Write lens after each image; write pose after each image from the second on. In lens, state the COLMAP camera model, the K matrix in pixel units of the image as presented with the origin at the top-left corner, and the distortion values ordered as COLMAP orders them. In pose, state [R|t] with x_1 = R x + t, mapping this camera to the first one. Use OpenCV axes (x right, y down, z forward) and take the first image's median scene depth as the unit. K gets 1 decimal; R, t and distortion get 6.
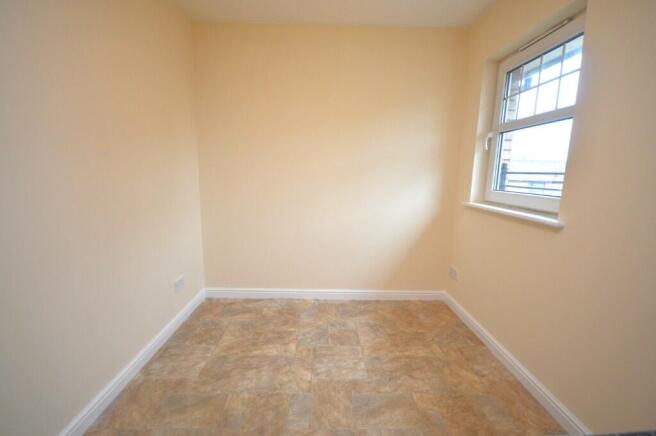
lens RADIAL K [[293.6, 0, 324.4], [0, 293.6, 219.3], [0, 0, 1]] dist [0.003106, -0.006936]
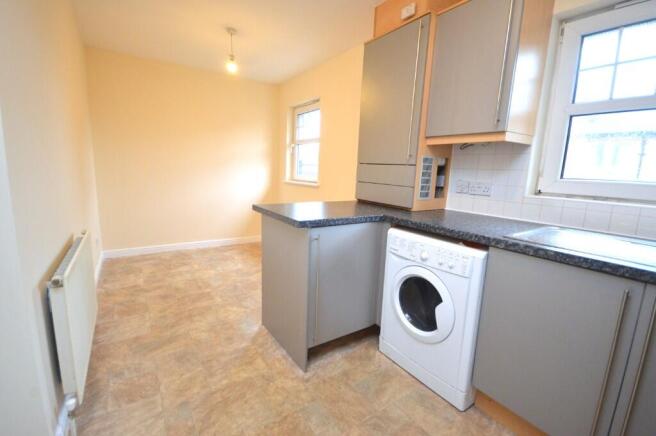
lens RADIAL K [[293.6, 0, 324.4], [0, 293.6, 219.3], [0, 0, 1]] dist [0.003106, -0.006936]
pose [[0.840482, -0.077686, 0.536241, -0.336004], [0.067910, 0.996968, 0.037992, 0.139806], [-0.537567, 0.004484, 0.843209, -0.741465]]
